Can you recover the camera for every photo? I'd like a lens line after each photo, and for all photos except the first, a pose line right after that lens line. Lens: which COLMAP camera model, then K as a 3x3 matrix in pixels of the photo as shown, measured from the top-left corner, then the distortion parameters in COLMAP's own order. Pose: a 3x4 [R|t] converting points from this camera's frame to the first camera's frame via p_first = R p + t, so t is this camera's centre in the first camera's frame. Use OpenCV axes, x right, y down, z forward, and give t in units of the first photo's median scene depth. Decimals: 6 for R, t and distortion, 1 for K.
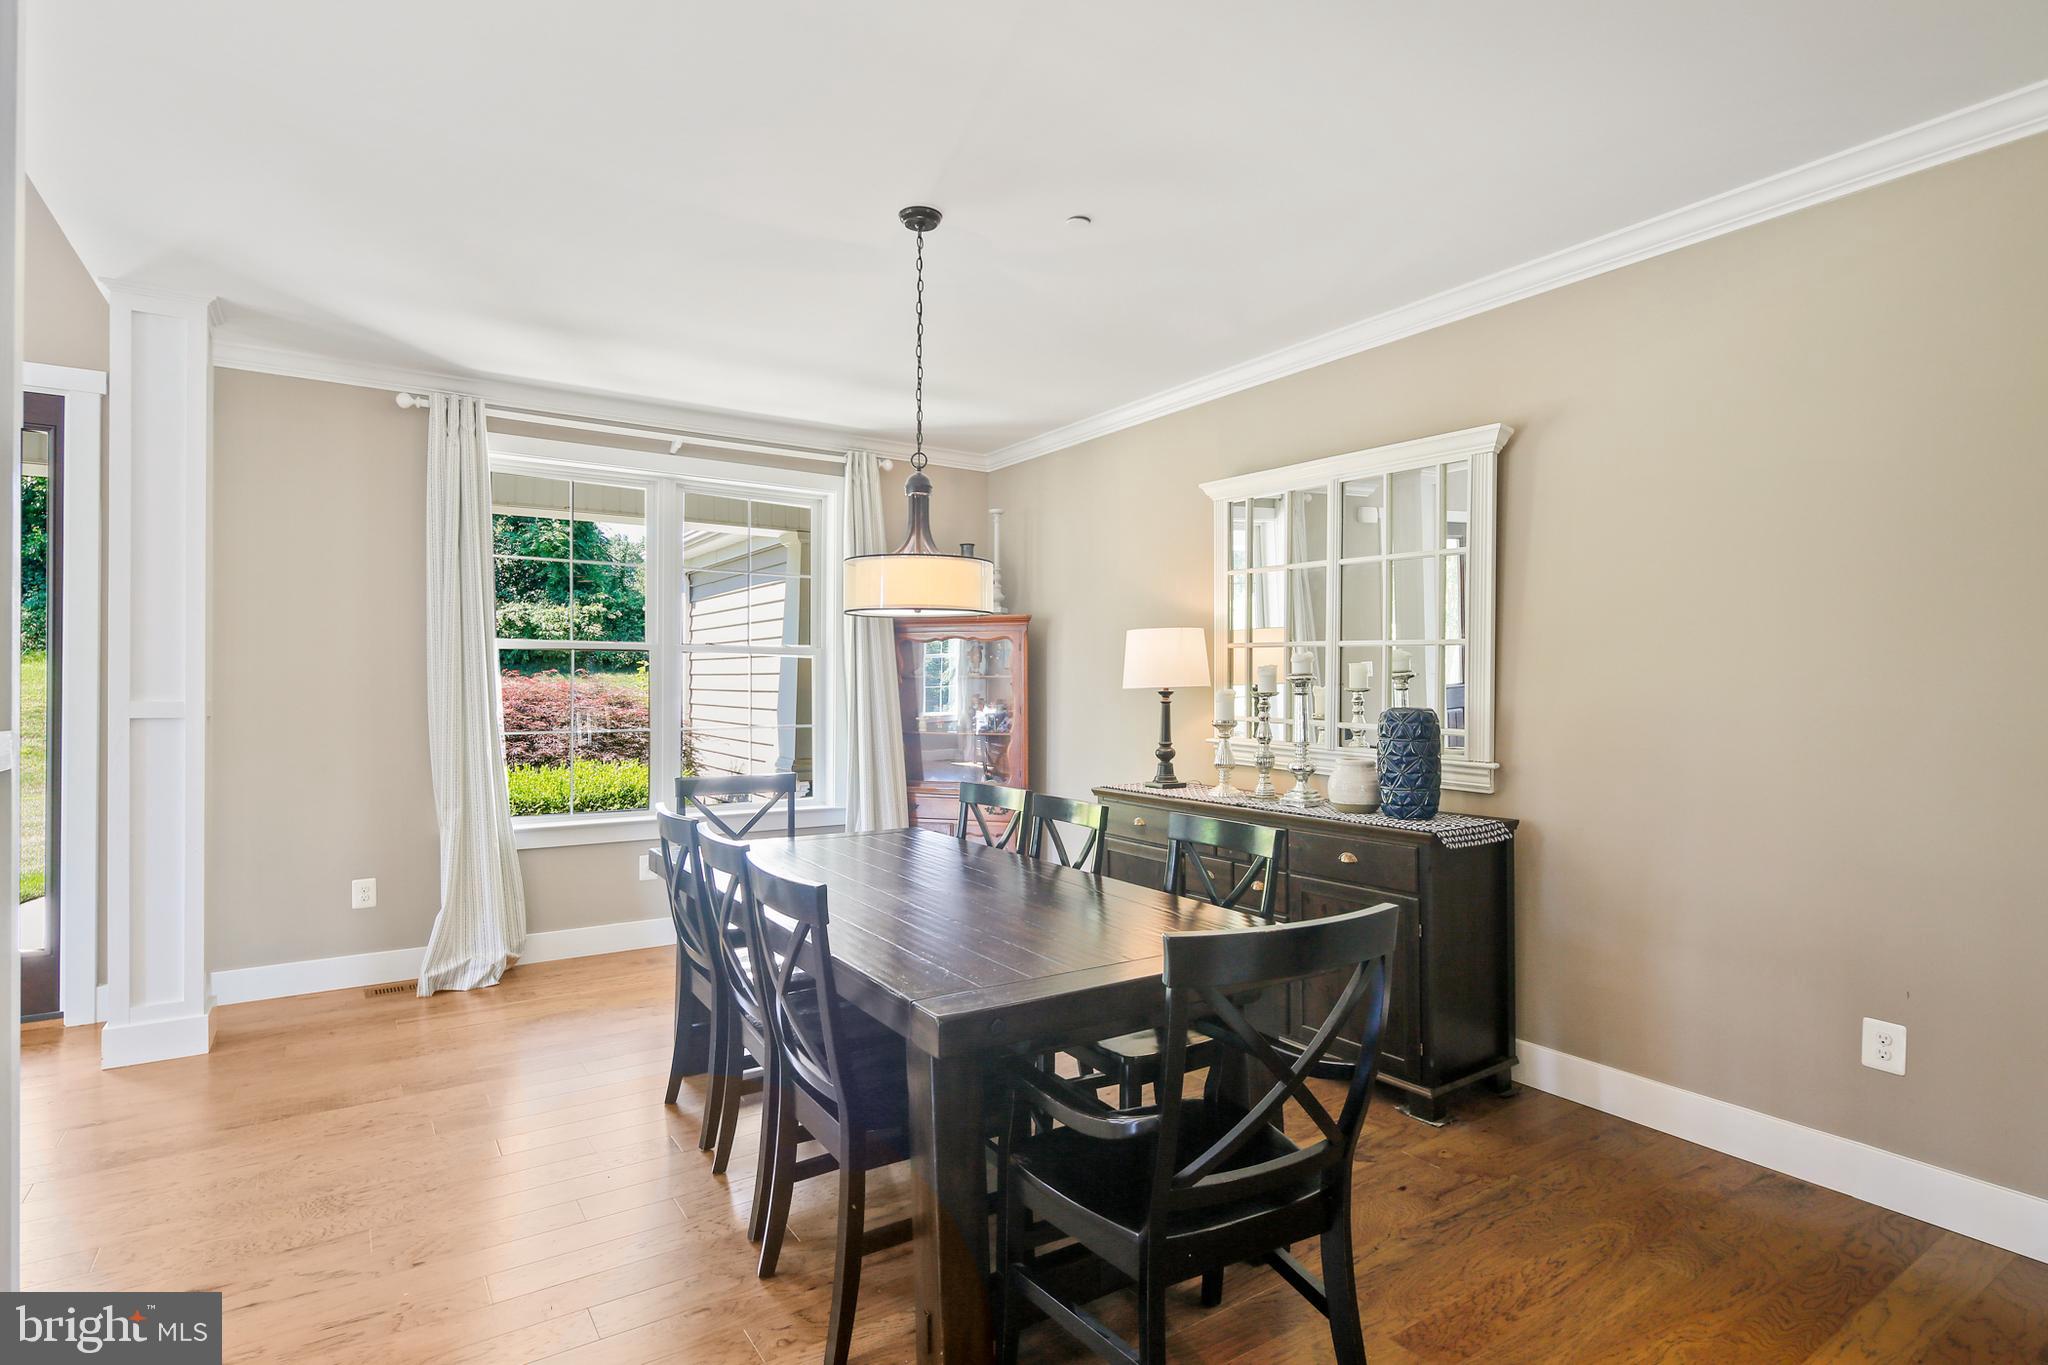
lens RADIAL K [[998.9, 0, 1020.1], [0, 998.9, 688.0], [0, 0, 1]] dist [0.001522, -0.001755]
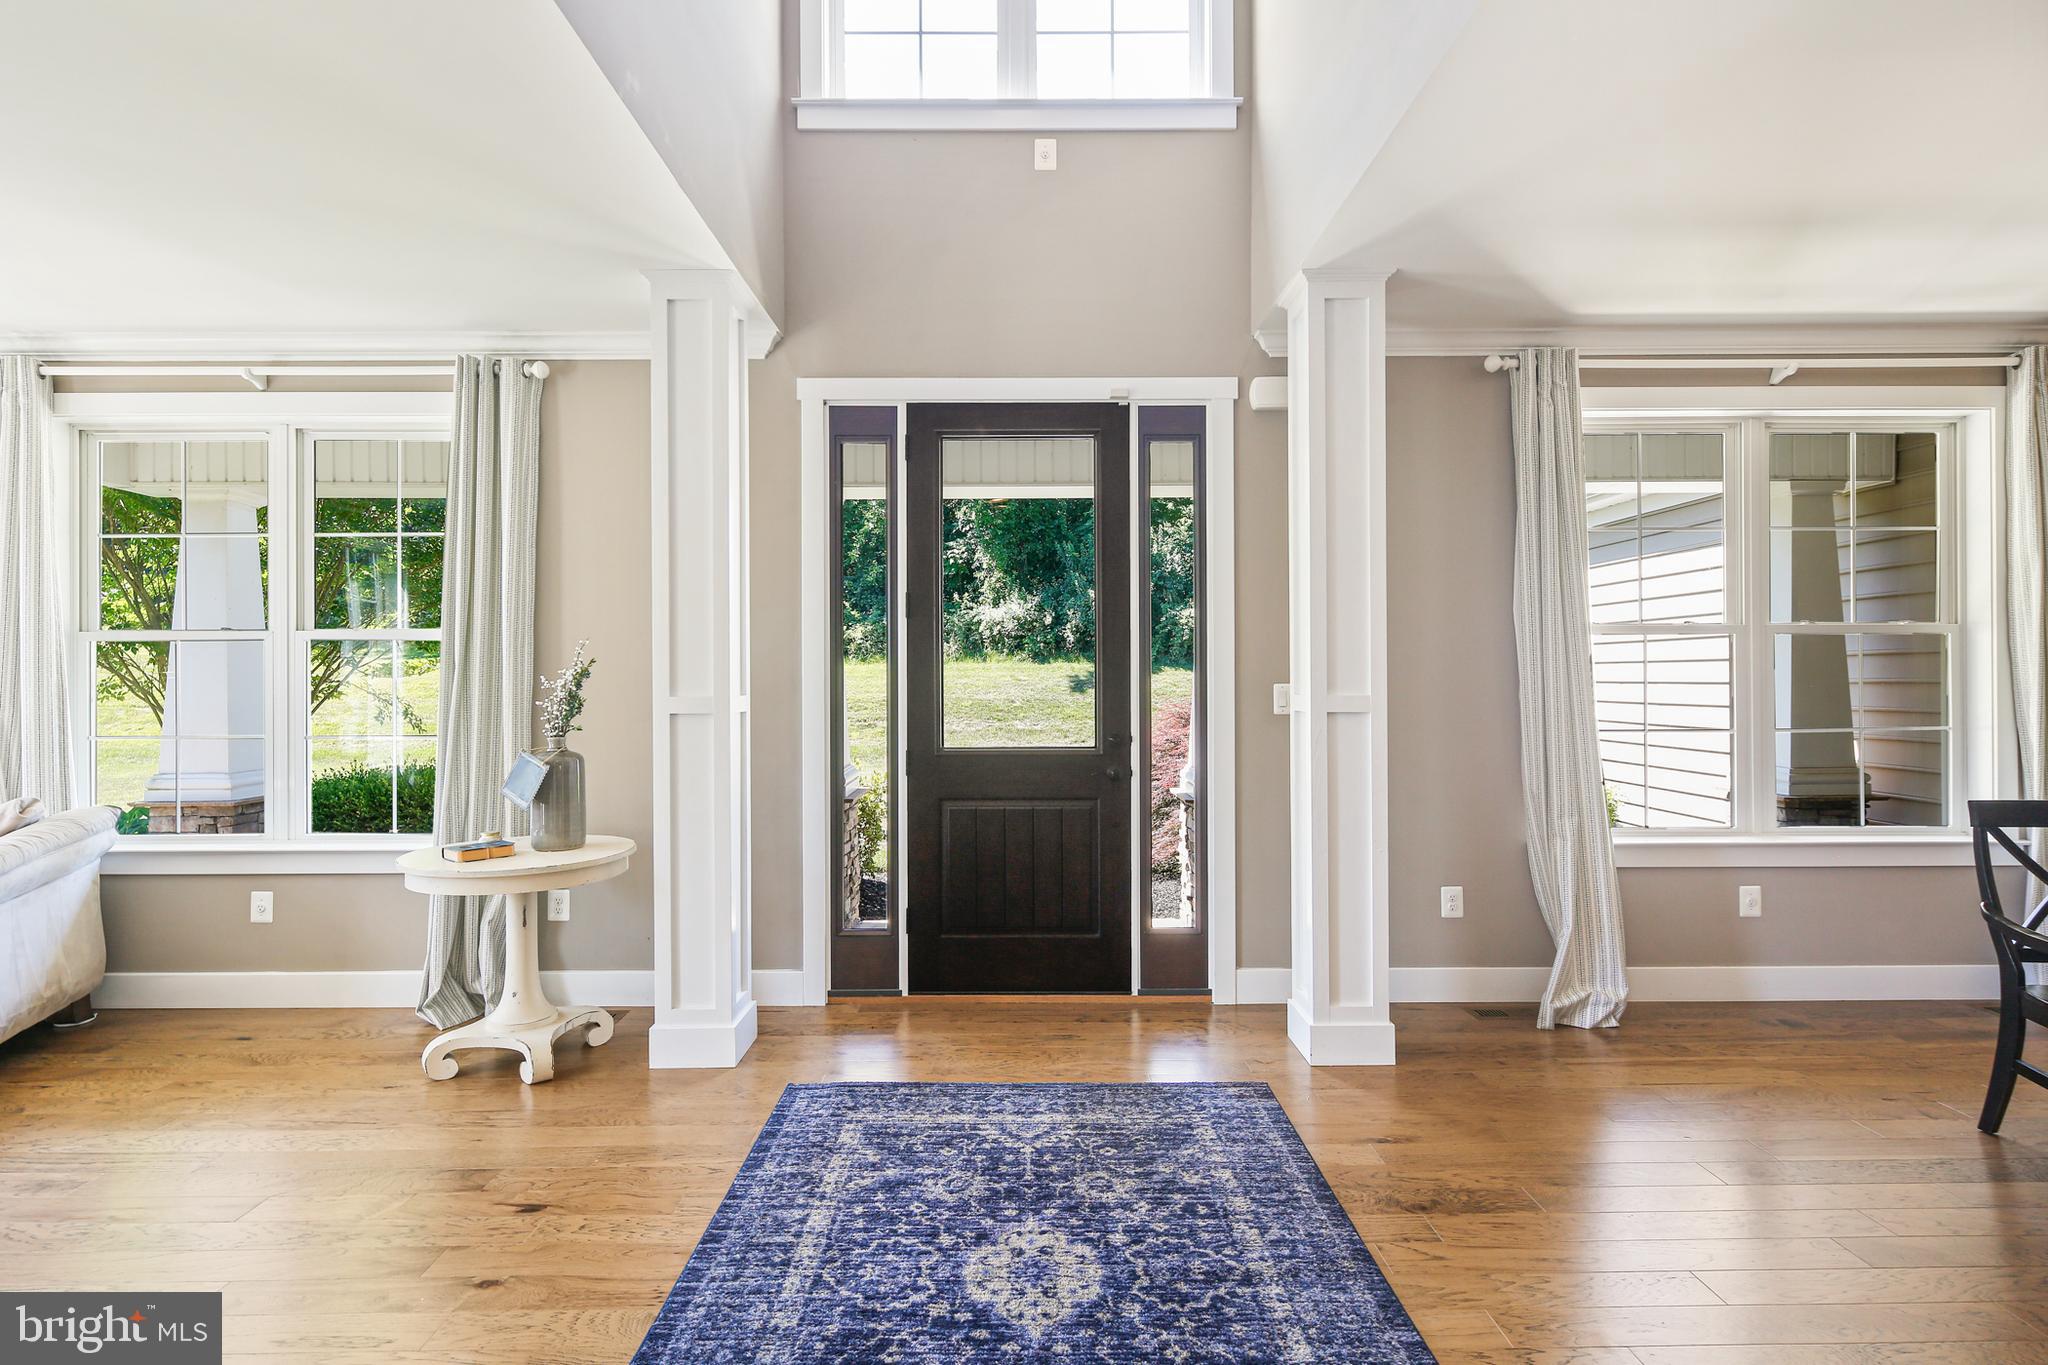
lens RADIAL K [[998.9, 0, 1009.0], [0, 998.9, 677.4], [0, 0, 1]] dist [0.001522, -0.001755]
pose [[0.839292, -0.004950, -0.543658, -0.494224], [0.008112, 0.999961, 0.003419, -0.010084], [0.543620, -0.007279, 0.839300, -0.001938]]
